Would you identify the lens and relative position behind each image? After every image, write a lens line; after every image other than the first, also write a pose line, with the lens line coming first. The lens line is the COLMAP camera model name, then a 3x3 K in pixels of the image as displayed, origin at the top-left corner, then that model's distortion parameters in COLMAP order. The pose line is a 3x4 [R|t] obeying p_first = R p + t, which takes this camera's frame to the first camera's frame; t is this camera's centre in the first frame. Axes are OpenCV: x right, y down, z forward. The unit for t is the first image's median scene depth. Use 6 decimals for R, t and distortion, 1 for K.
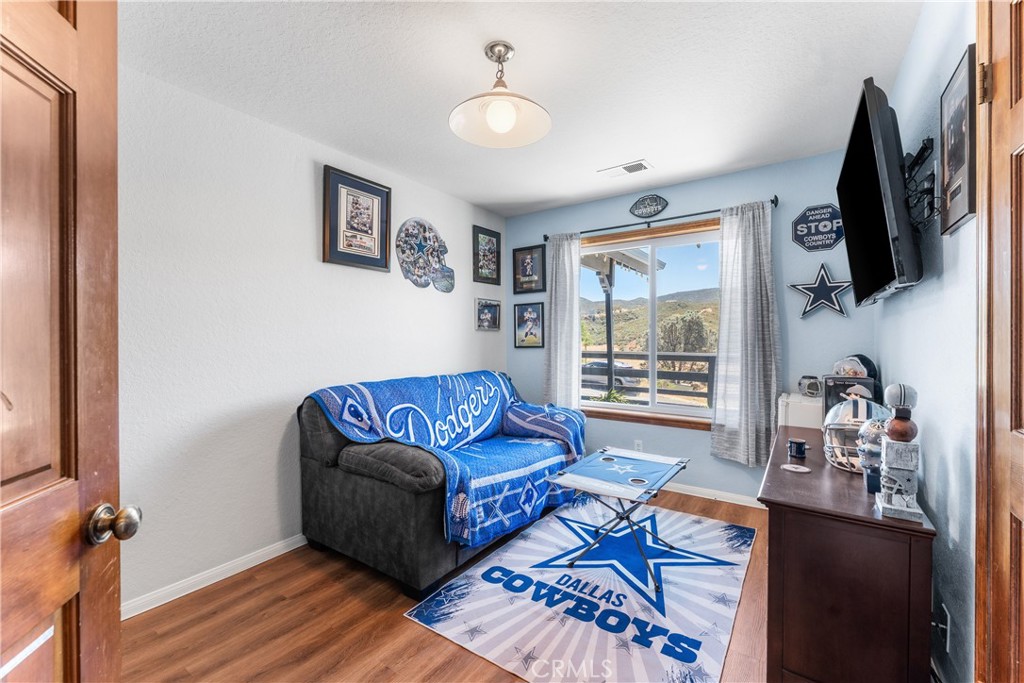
lens RADIAL K [[412.3, 0, 510.5], [0, 412.3, 341.0], [0, 0, 1]] dist [-0.001667, 0.000349]
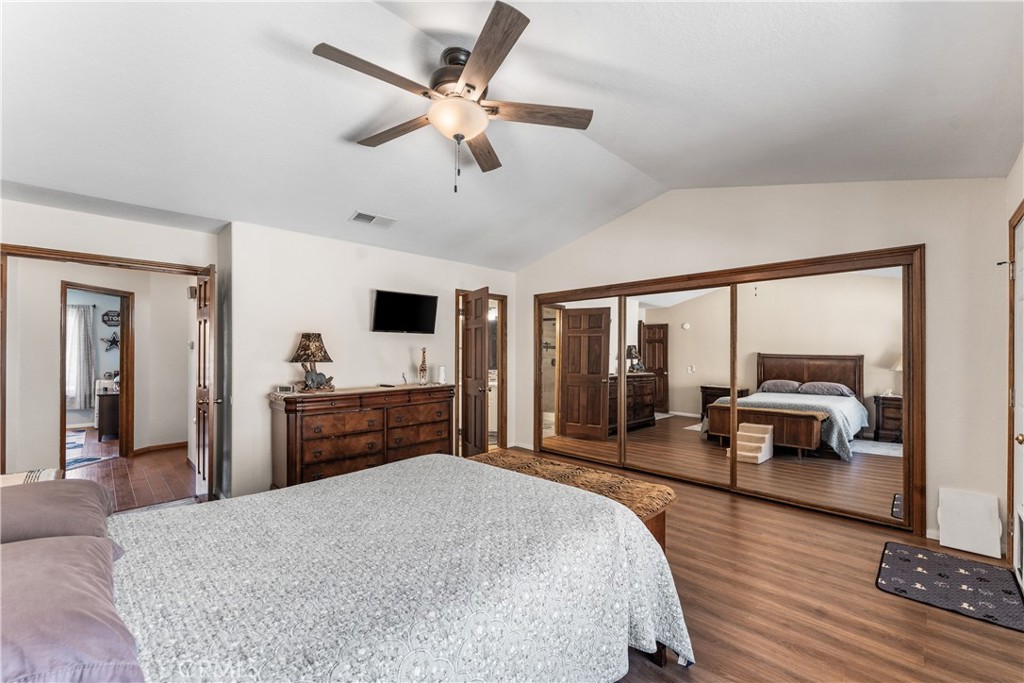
lens RADIAL K [[412.3, 0, 505.9], [0, 412.3, 347.0], [0, 0, 1]] dist [-0.001667, 0.000349]
pose [[0.225086, 0.006713, 0.974316, -1.317717], [0.000431, 0.999975, -0.006989, -0.060747], [-0.974339, 0.001993, 0.225078, -2.138971]]
